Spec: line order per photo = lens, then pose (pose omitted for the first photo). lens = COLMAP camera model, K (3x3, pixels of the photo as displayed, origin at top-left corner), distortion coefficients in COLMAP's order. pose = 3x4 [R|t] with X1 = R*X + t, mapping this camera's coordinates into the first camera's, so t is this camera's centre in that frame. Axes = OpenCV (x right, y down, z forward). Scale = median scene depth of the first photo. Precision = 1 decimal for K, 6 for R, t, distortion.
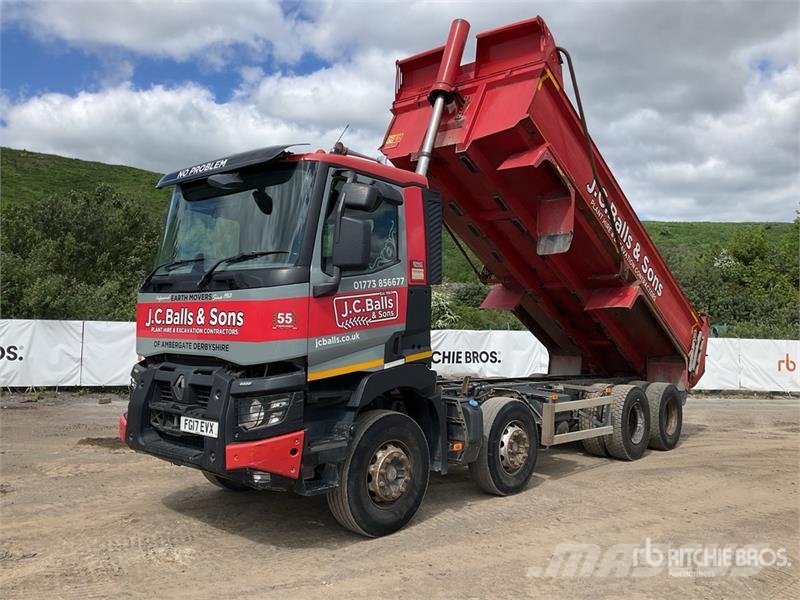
lens RADIAL K [[640.7, 0, 395.2], [0, 640.7, 296.0], [0, 0, 1]] dist [0.060831, -0.115047]
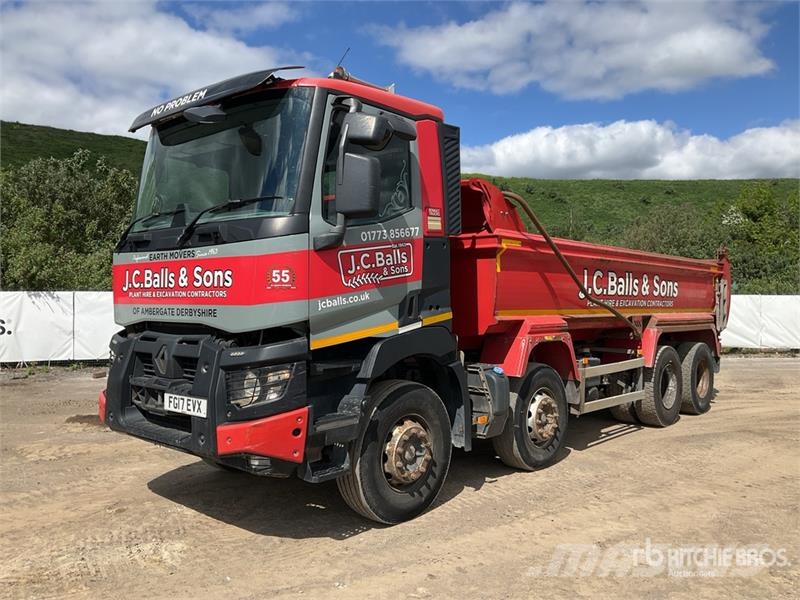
lens RADIAL K [[644.6, 0, 400.0], [0, 644.6, 300.0], [0, 0, 1]] dist [0.040033, -0.074139]
pose [[0.999744, -0.022495, 0.002485, -0.014860], [0.022313, 0.998075, 0.057858, 0.016610], [-0.003782, -0.057788, 0.998322, 0.122643]]
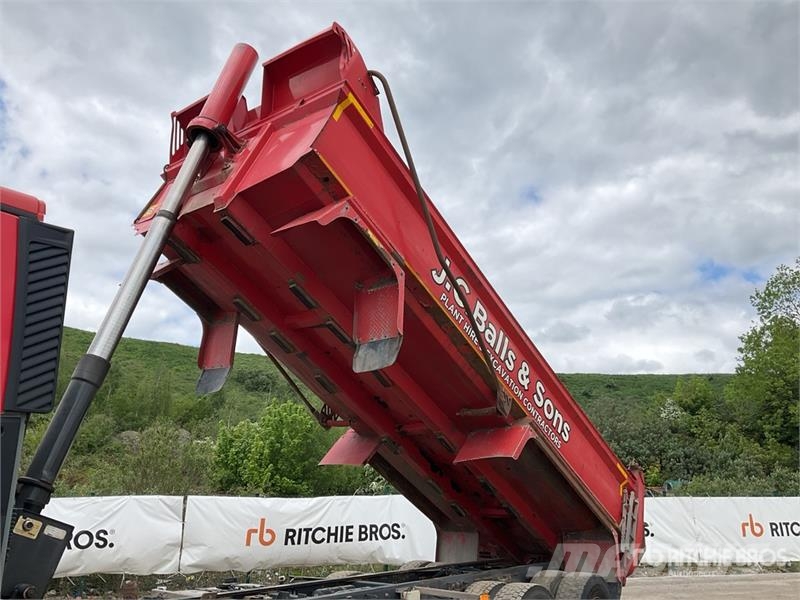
lens RADIAL K [[644.6, 0, 400.0], [0, 644.6, 300.0], [0, 0, 1]] dist [0.040033, -0.074139]
pose [[0.996903, -0.006636, 0.078355, 0.365406], [0.025028, 0.971392, -0.236157, 0.027024], [-0.074546, 0.237387, 0.968551, 0.618312]]
